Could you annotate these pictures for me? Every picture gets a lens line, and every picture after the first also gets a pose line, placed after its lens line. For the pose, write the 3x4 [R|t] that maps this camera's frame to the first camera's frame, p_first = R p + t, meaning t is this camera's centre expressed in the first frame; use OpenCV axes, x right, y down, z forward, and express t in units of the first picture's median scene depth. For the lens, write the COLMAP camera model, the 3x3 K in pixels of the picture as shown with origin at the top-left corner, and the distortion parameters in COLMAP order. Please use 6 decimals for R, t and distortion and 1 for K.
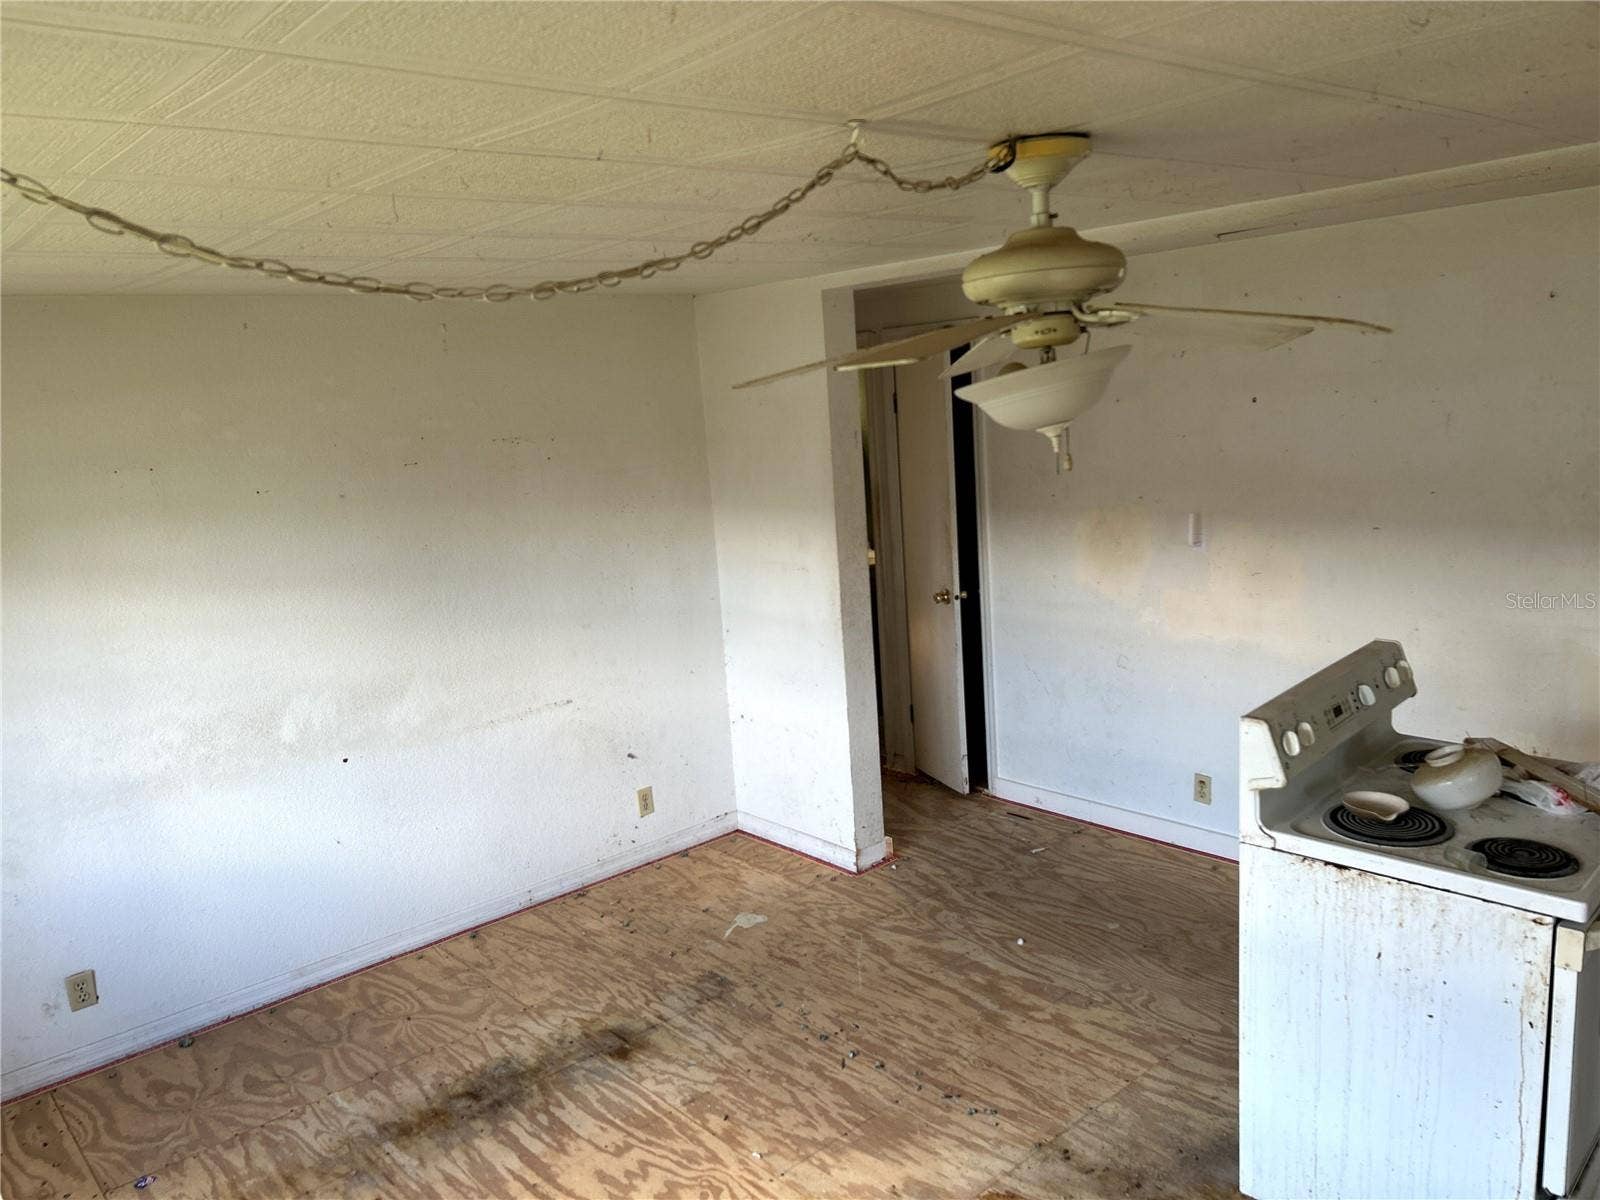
lens RADIAL K [[1204.3, 0, 800.0], [0, 1204.3, 600.0], [0, 0, 1]] dist [0.121527, -0.141297]
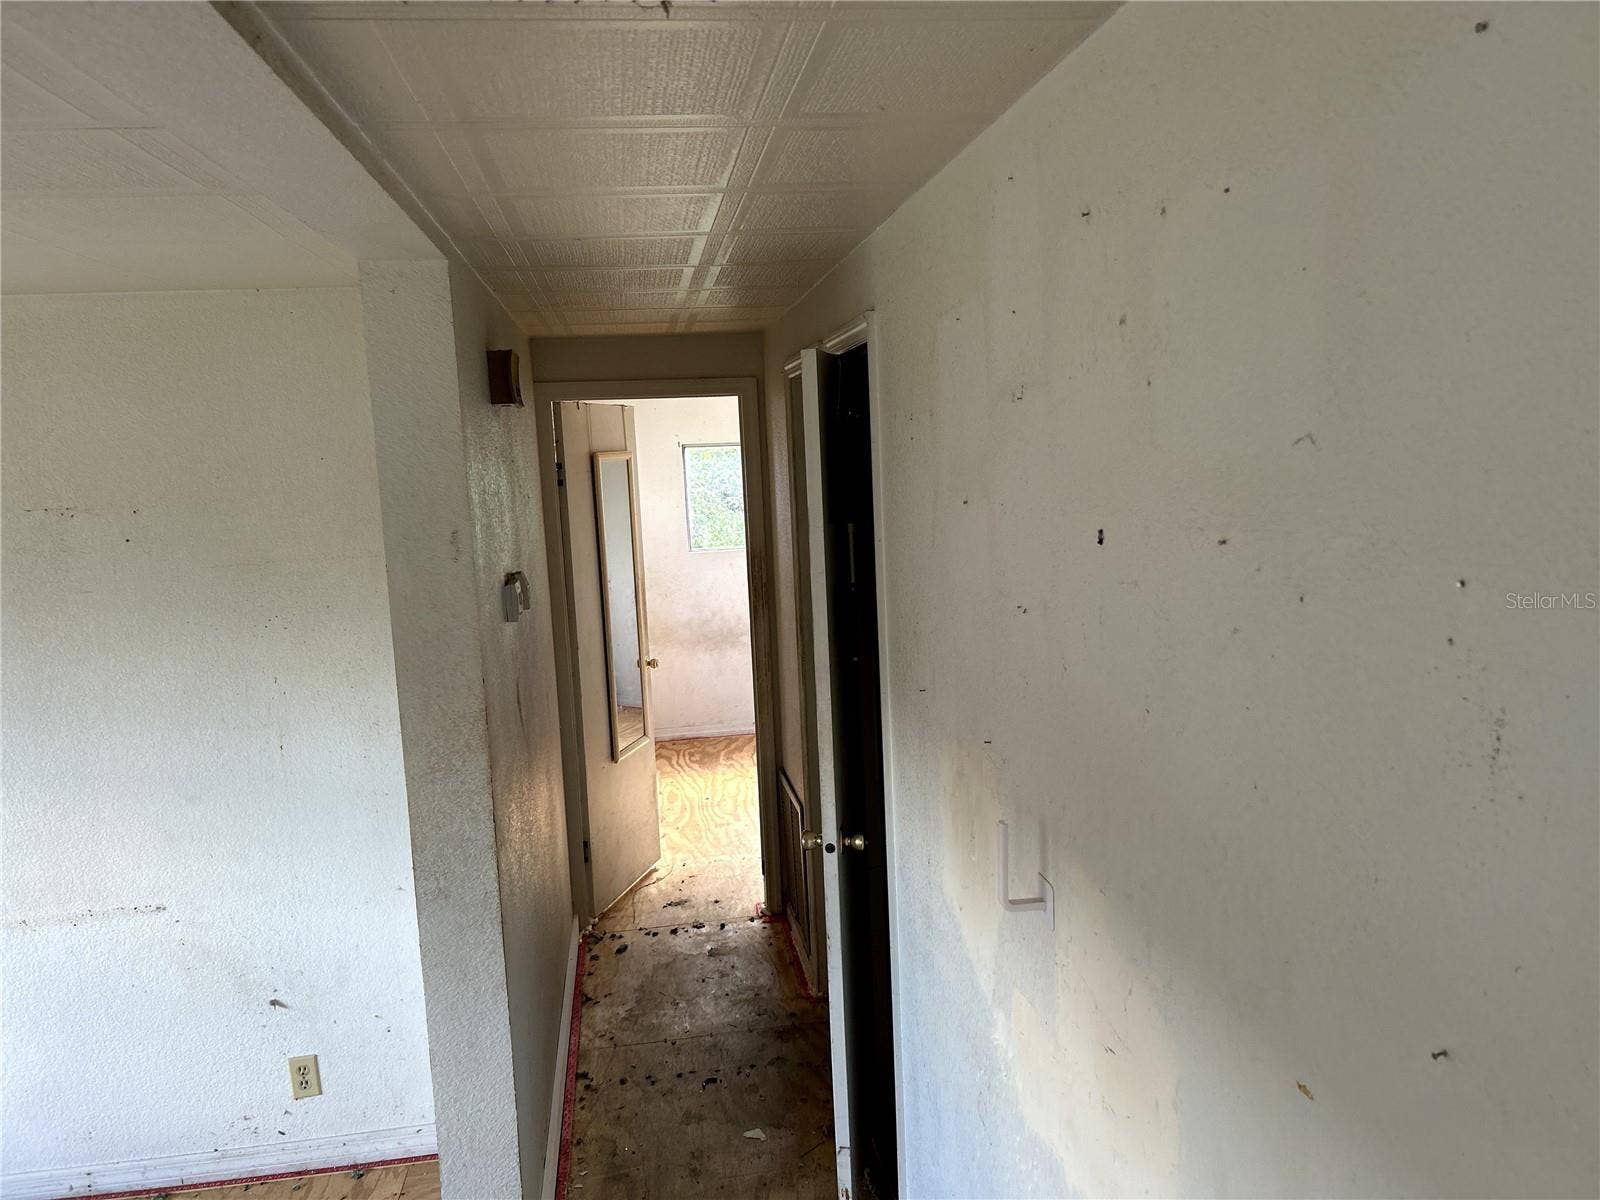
lens RADIAL K [[1204.3, 0, 800.0], [0, 1204.3, 600.0], [0, 0, 1]] dist [0.121527, -0.141297]
pose [[0.833008, 0.104765, -0.543251, 0.439697], [-0.105797, 0.993951, 0.029455, -0.137440], [0.543051, 0.032938, 0.839053, 0.618075]]
